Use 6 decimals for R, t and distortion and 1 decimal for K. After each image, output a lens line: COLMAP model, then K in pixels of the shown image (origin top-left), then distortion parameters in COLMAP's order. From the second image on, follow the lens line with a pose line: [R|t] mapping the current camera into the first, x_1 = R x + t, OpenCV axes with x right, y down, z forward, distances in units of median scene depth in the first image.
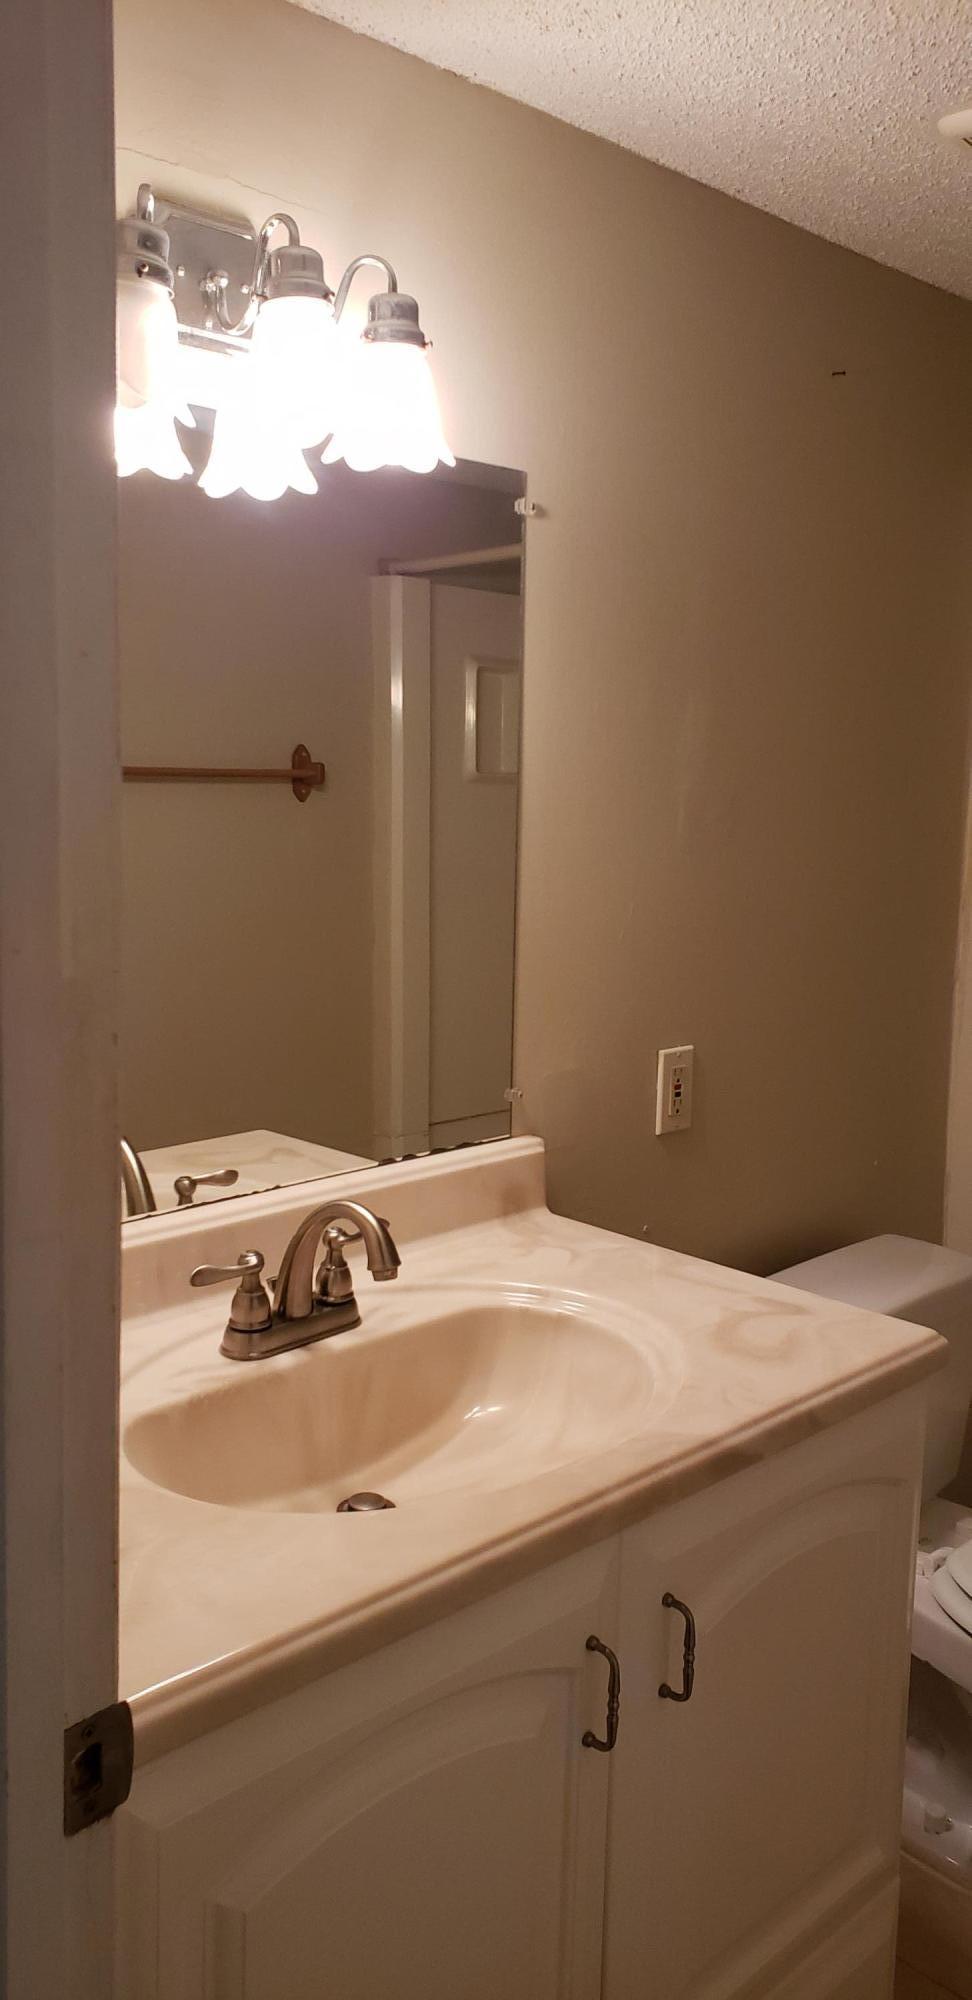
lens RADIAL K [[1519.2, 0, 486.0], [0, 1519.2, 1000.0], [0, 0, 1]] dist [0.045523, -0.048396]
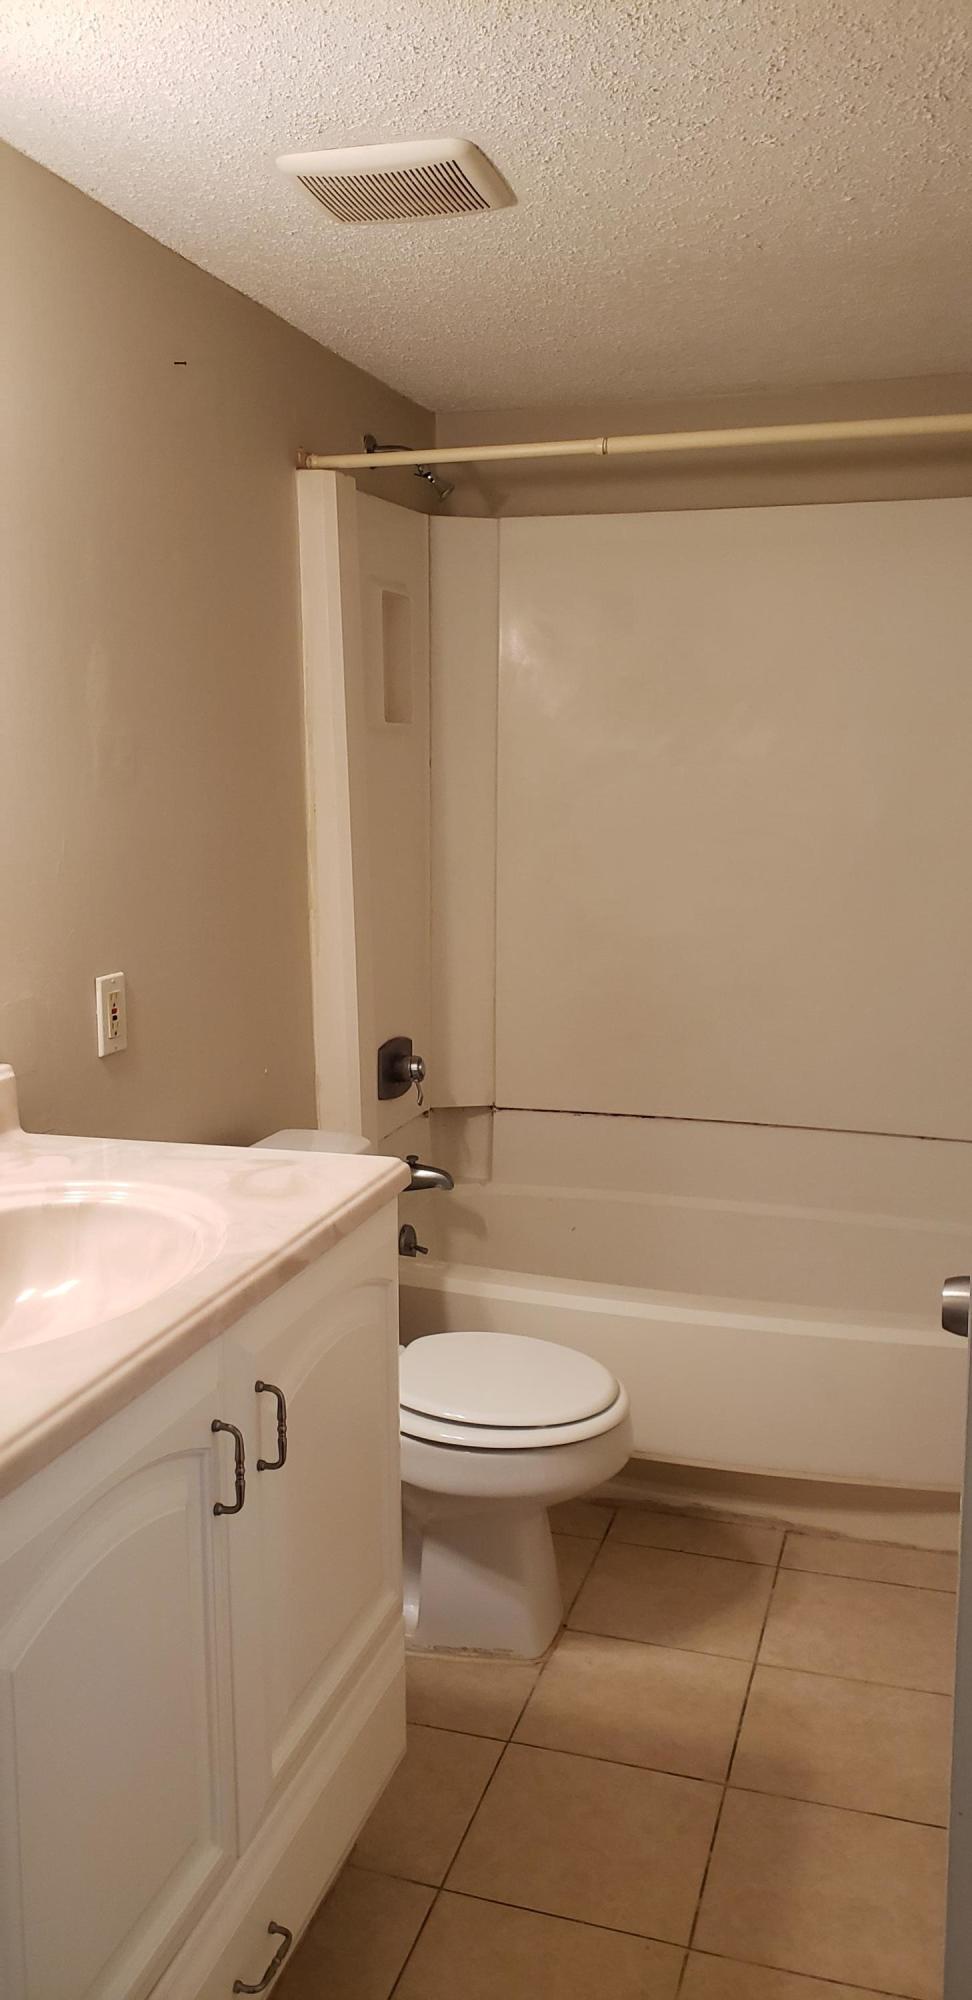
lens RADIAL K [[1519.2, 0, 486.0], [0, 1519.2, 1000.0], [0, 0, 1]] dist [0.045523, -0.048396]
pose [[0.875625, -0.107203, 0.470944, -0.204914], [0.105790, 0.993949, 0.029562, 0.060789], [-0.471264, 0.023937, 0.881668, -0.113860]]
